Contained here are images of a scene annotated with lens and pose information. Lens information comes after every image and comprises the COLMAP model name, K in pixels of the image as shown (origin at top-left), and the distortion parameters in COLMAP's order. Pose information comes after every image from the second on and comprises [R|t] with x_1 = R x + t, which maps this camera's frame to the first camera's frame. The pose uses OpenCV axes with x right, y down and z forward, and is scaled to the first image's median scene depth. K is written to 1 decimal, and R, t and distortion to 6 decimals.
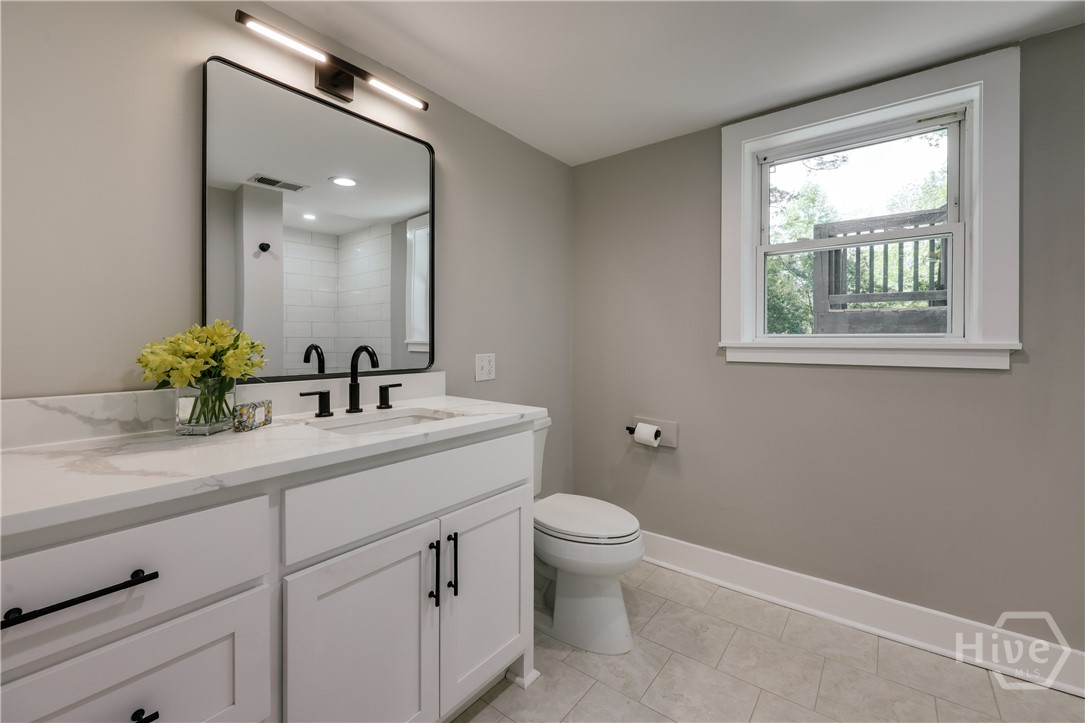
lens RADIAL K [[463.5, 0, 543.4], [0, 463.5, 342.6], [0, 0, 1]] dist [-0.000096, -0.000006]
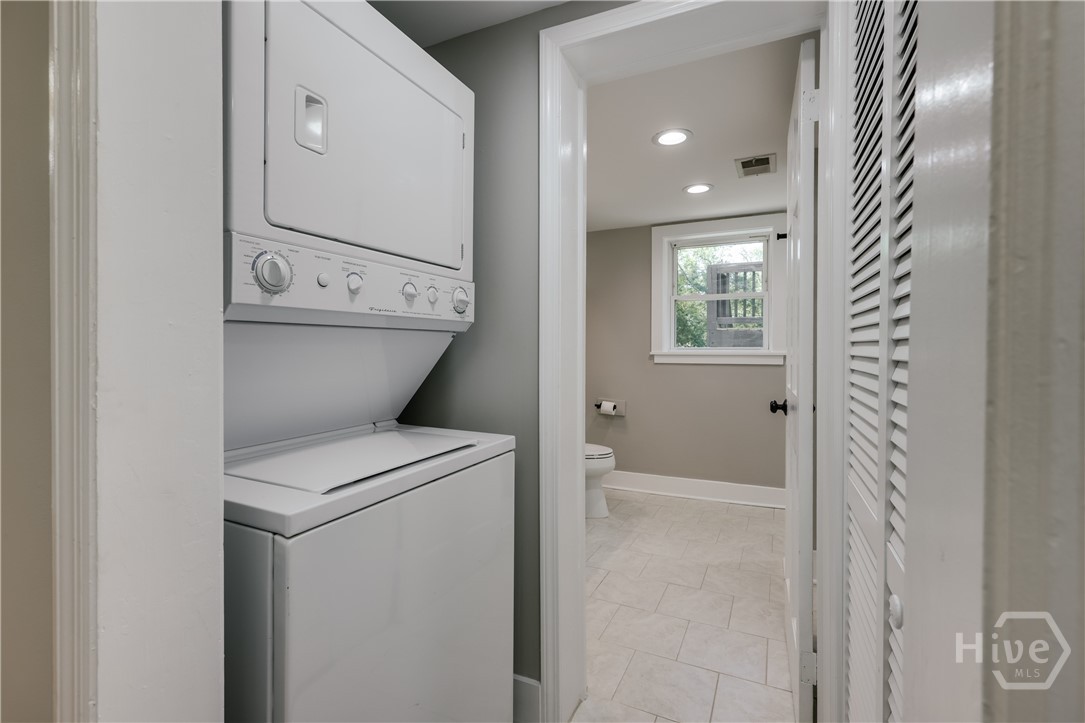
lens RADIAL K [[503.8, 0, 541.5], [0, 503.8, 355.0], [0, 0, 1]] dist [-0.000034, -0.000004]
pose [[0.980926, -0.000220, 0.194382, -0.377936], [-0.000585, 0.999991, 0.004082, 0.002900], [-0.194382, -0.004118, 0.980917, -0.751287]]
